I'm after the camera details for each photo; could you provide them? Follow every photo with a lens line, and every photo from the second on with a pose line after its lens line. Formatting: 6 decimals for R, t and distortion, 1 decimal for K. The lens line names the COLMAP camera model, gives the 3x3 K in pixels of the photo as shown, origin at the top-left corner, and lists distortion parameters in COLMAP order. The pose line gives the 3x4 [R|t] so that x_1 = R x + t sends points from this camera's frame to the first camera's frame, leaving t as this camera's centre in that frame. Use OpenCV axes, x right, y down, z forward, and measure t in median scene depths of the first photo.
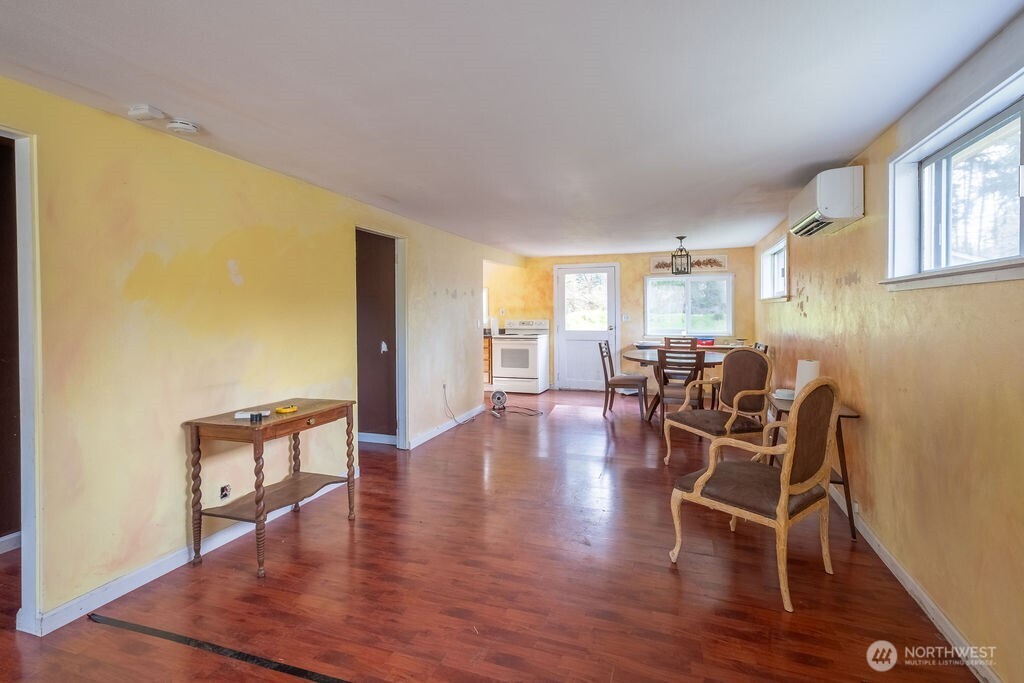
lens RADIAL K [[473.8, 0, 512.9], [0, 473.8, 314.6], [0, 0, 1]] dist [0.016464, -0.001004]
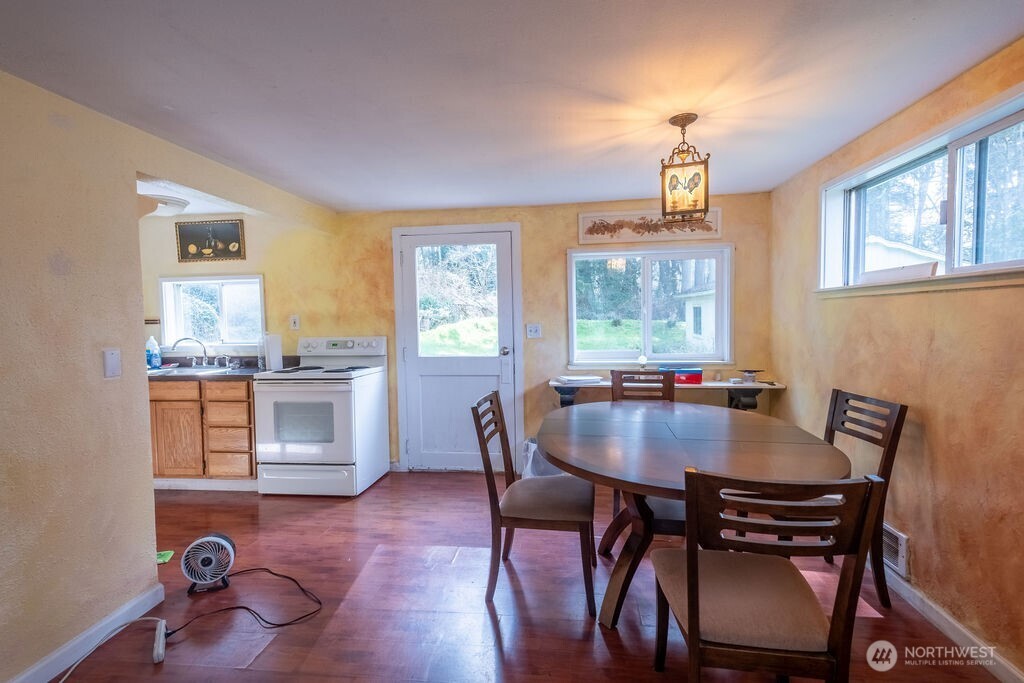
lens RADIAL K [[473.8, 0, 515.1], [0, 473.8, 341.0], [0, 0, 1]] dist [0.016464, -0.001004]
pose [[0.975727, -0.021933, 0.217888, 0.104871], [0.013088, 0.999034, 0.041957, -0.004161], [-0.218597, -0.038087, 0.975072, 0.494500]]
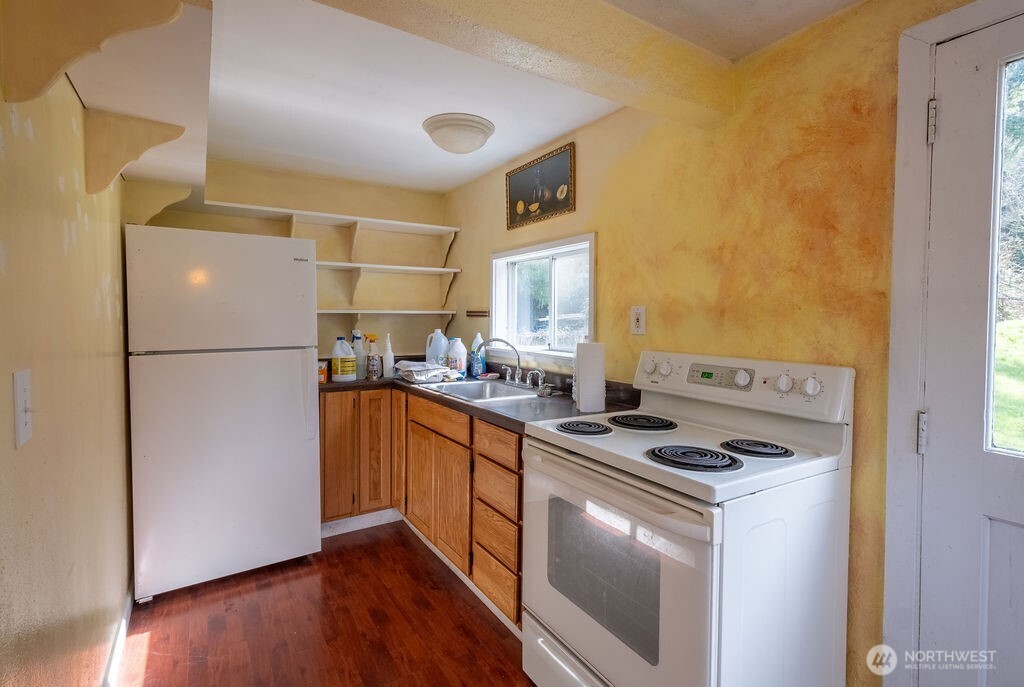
lens RADIAL K [[473.8, 0, 508.4], [0, 473.8, 329.9], [0, 0, 1]] dist [0.016464, -0.001004]
pose [[0.785034, 0.030514, -0.618701, 0.088782], [-0.016606, 0.999464, 0.028222, -0.006623], [0.619230, -0.011881, 0.785120, 0.821769]]
